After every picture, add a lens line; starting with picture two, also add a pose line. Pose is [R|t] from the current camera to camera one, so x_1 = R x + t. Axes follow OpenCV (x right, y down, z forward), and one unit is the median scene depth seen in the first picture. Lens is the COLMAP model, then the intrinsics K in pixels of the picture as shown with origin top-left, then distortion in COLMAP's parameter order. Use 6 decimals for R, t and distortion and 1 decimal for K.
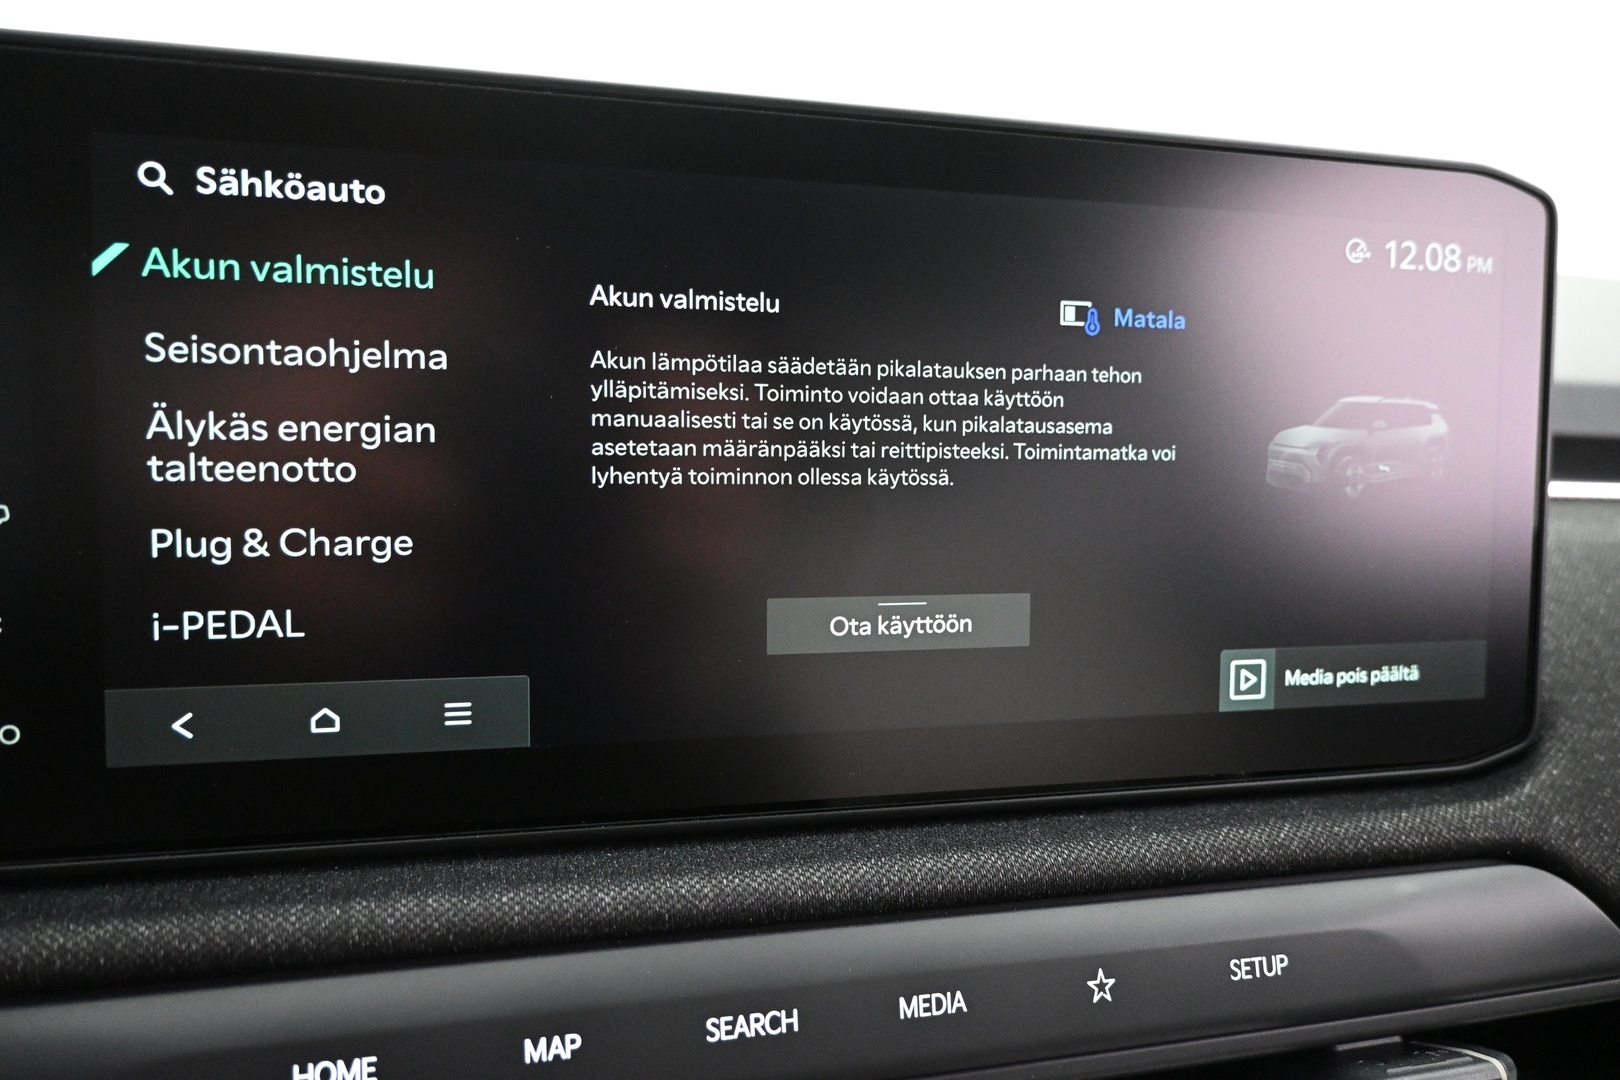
lens RADIAL K [[1109.4, 0, 810.4], [0, 1109.4, 548.1], [0, 0, 1]] dist [-0.007818, 0.001766]
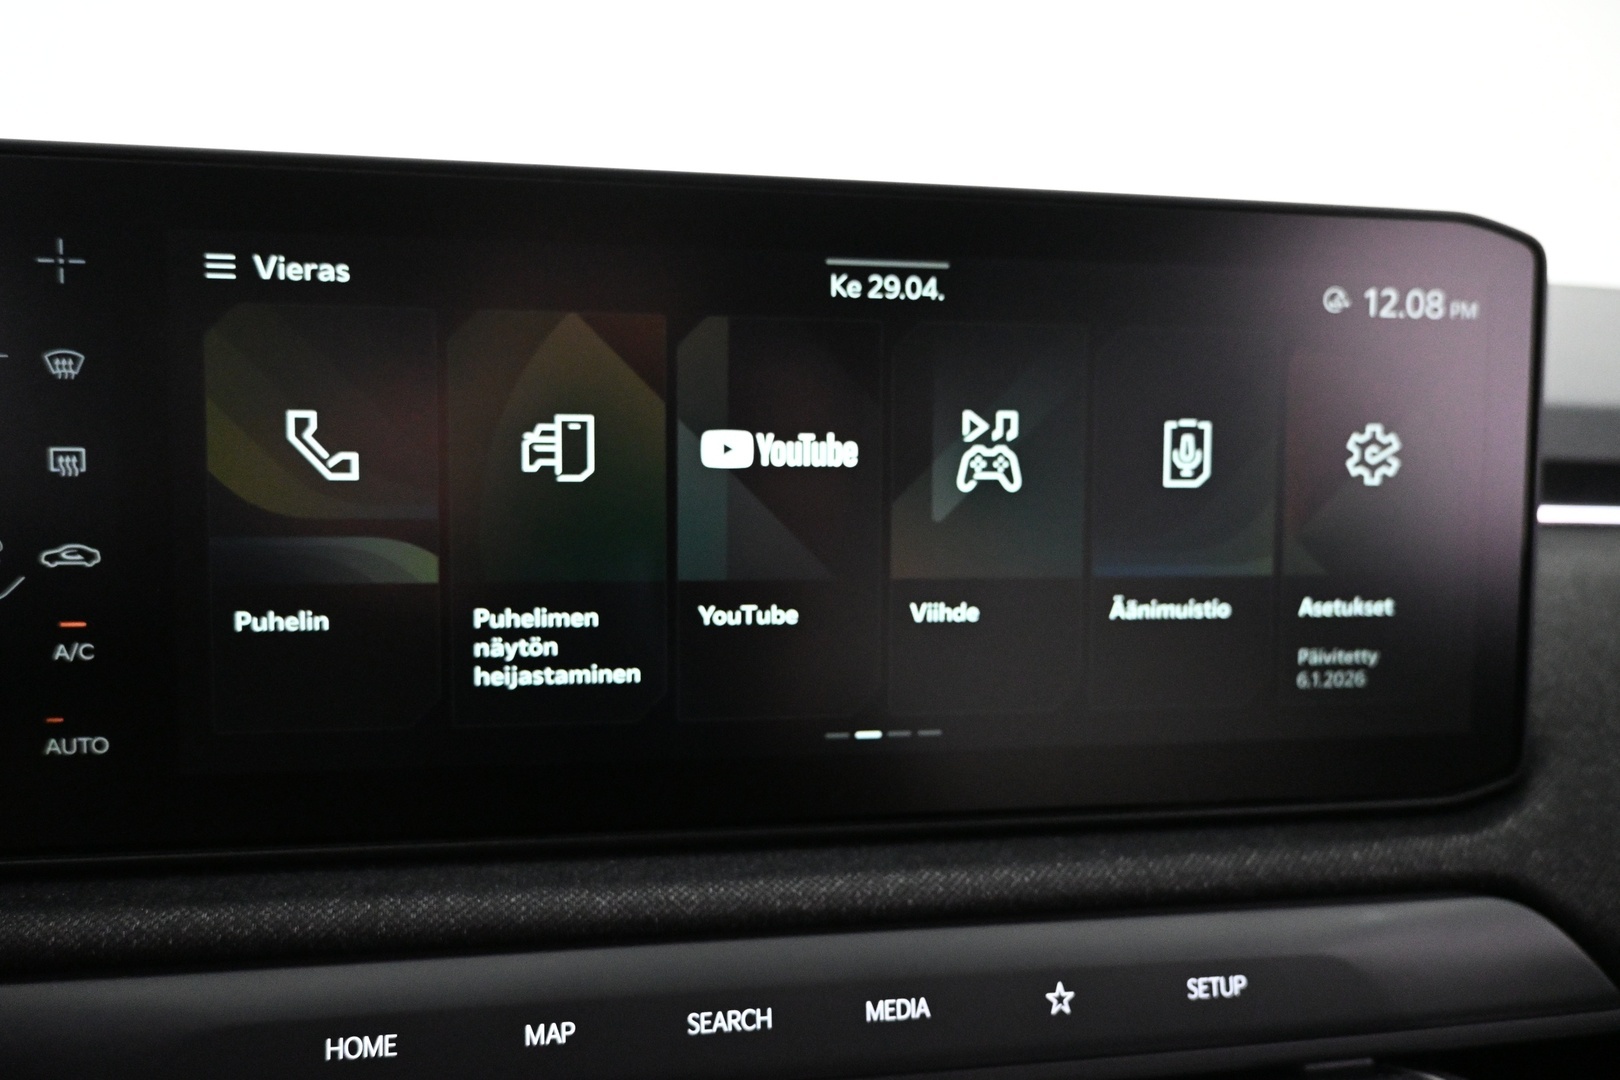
lens RADIAL K [[1109.4, 0, 809.8], [0, 1109.4, 546.4], [0, 0, 1]] dist [-0.007818, 0.001766]
pose [[0.996135, 0.005657, -0.087650, 0.112008], [-0.005677, 0.999984, 0.000017, -0.041164], [0.087648, 0.000481, 0.996151, -0.089851]]
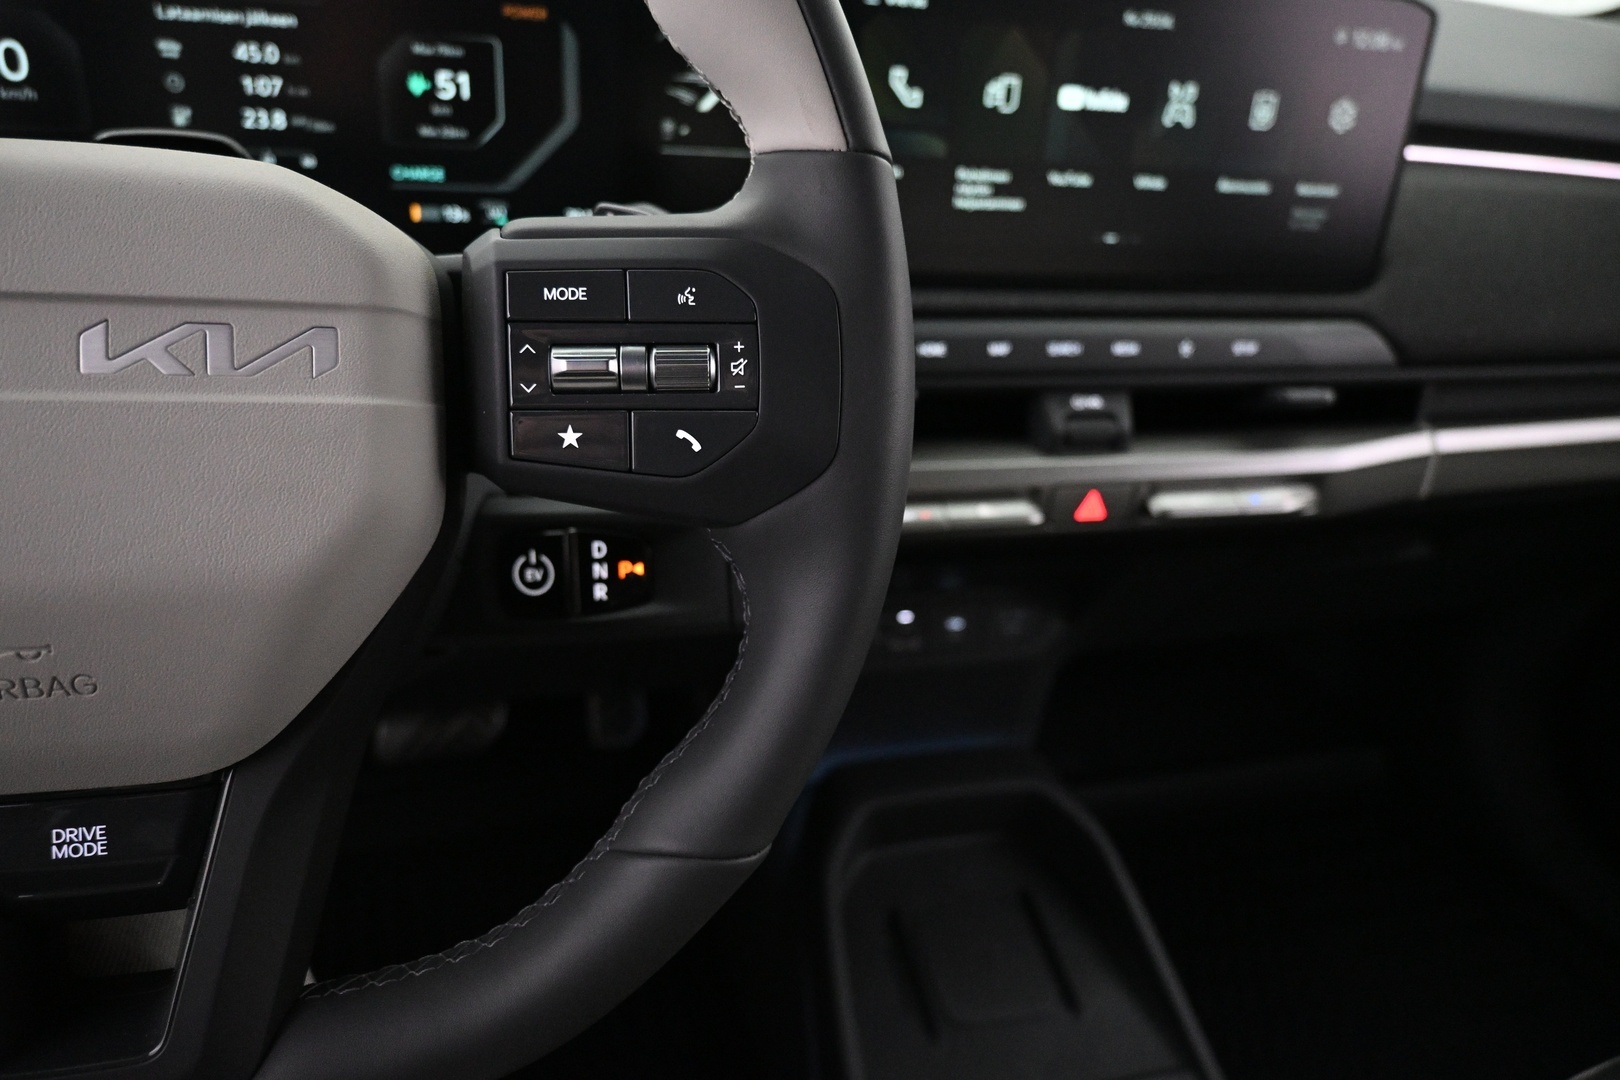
lens RADIAL K [[1109.4, 0, 817.4], [0, 1109.4, 548.5], [0, 0, 1]] dist [-0.007818, 0.001766]
pose [[0.998408, 0.034930, 0.044283, -0.702285], [-0.047267, 0.946567, 0.319024, 0.048113], [-0.030773, -0.320609, 0.946712, -1.590019]]
